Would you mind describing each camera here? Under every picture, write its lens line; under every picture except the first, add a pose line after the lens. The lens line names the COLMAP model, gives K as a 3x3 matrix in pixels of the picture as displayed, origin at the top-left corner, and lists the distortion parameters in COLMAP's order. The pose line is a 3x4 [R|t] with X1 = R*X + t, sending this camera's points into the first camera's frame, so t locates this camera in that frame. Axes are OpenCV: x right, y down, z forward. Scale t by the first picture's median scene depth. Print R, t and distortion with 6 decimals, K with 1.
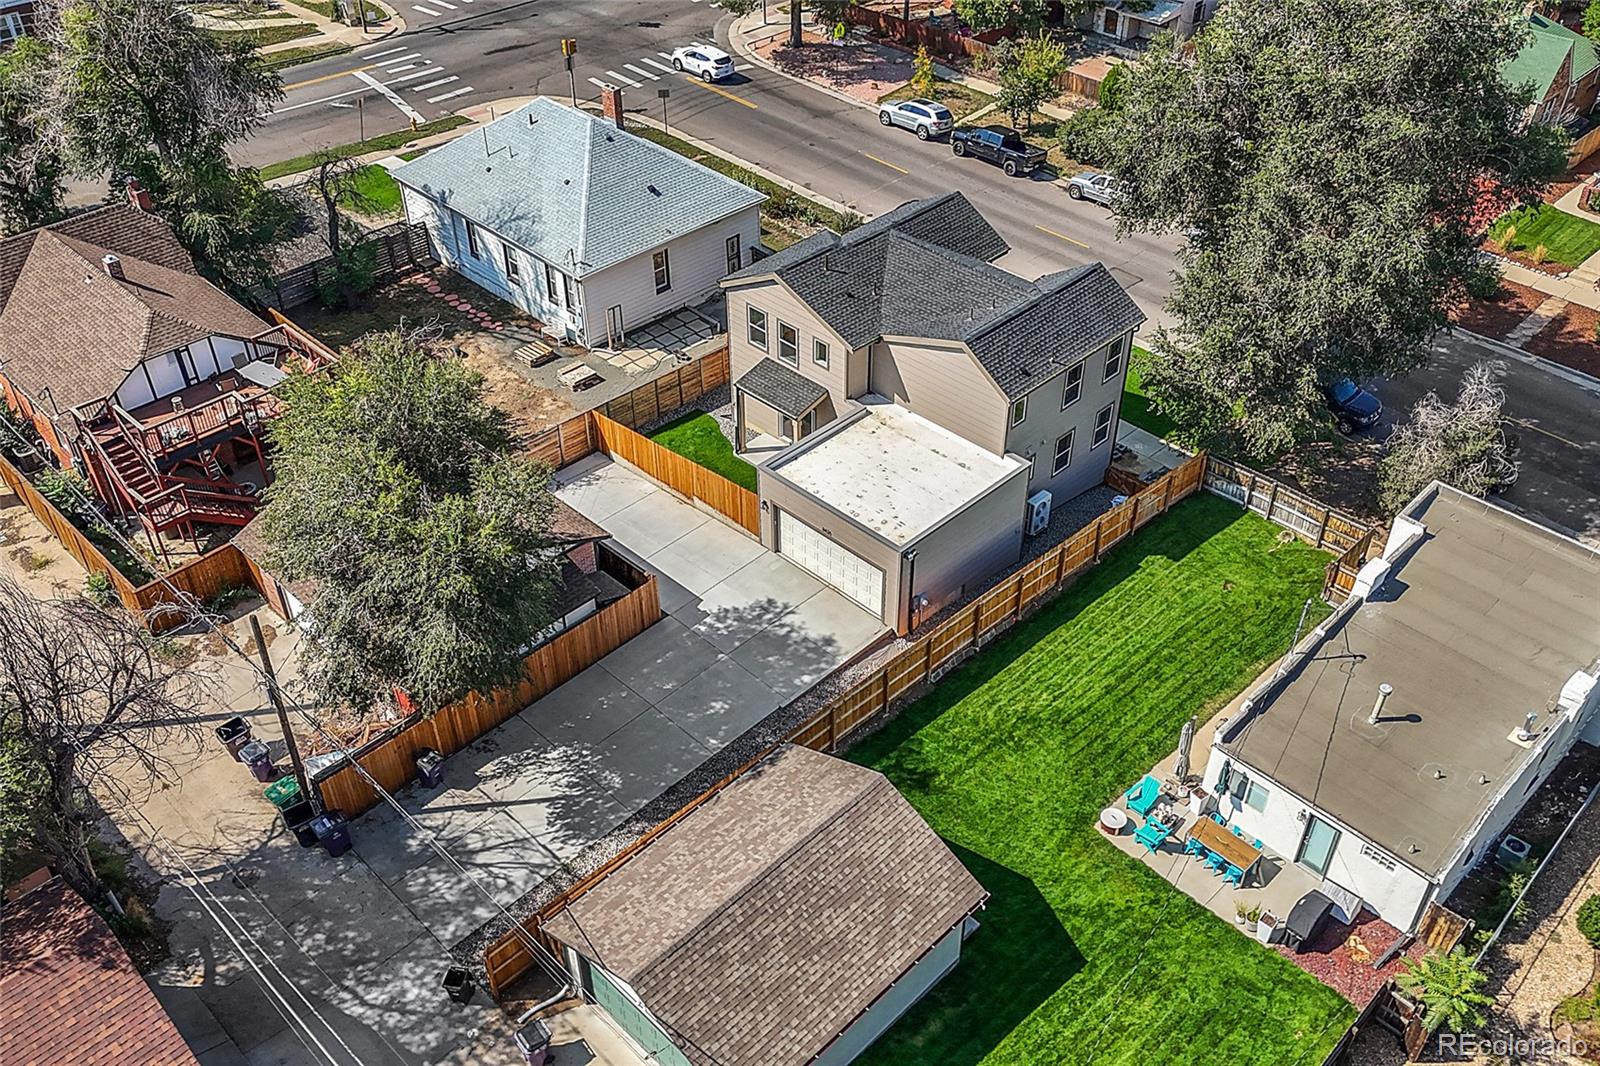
lens RADIAL K [[1380.8, 0, 860.5], [0, 1380.8, 529.3], [0, 0, 1]] dist [0.041393, -0.006409]
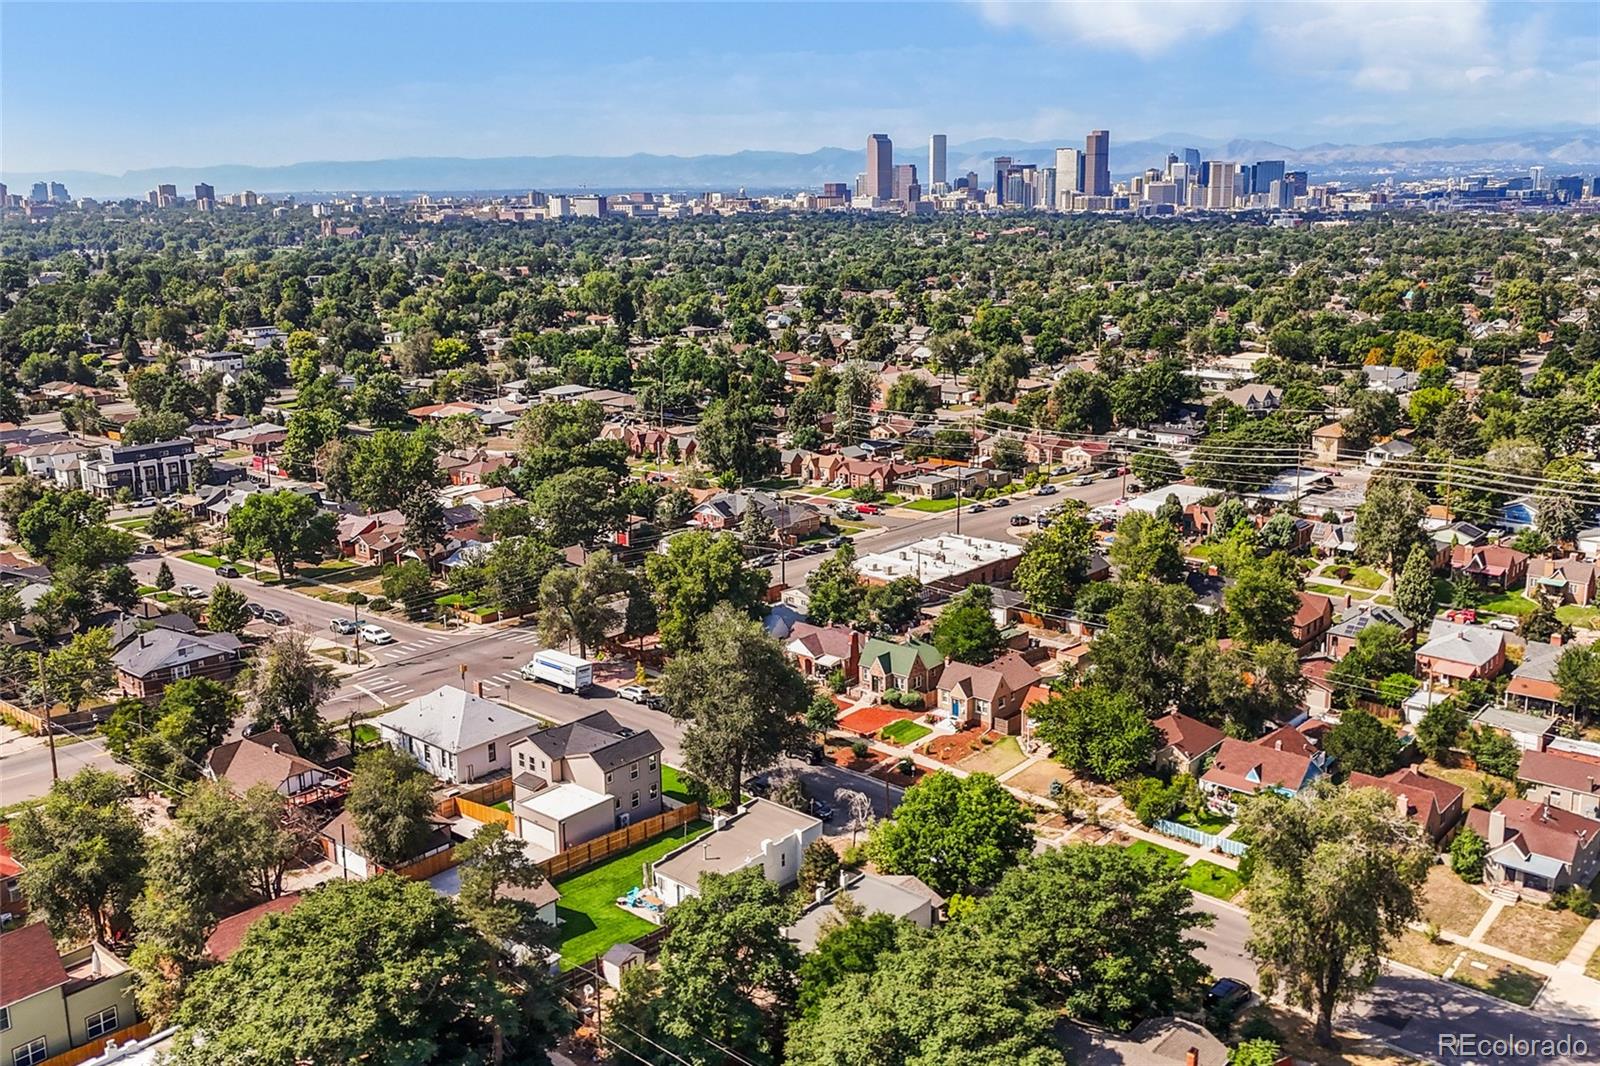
lens RADIAL K [[1380.8, 0, 860.5], [0, 1380.8, 529.3], [0, 0, 1]] dist [0.041393, -0.006409]
pose [[0.997326, -0.027926, 0.067532, 0.375909], [0.054083, 0.903547, -0.425062, 0.572383], [-0.049148, 0.427578, 0.902641, -1.496284]]
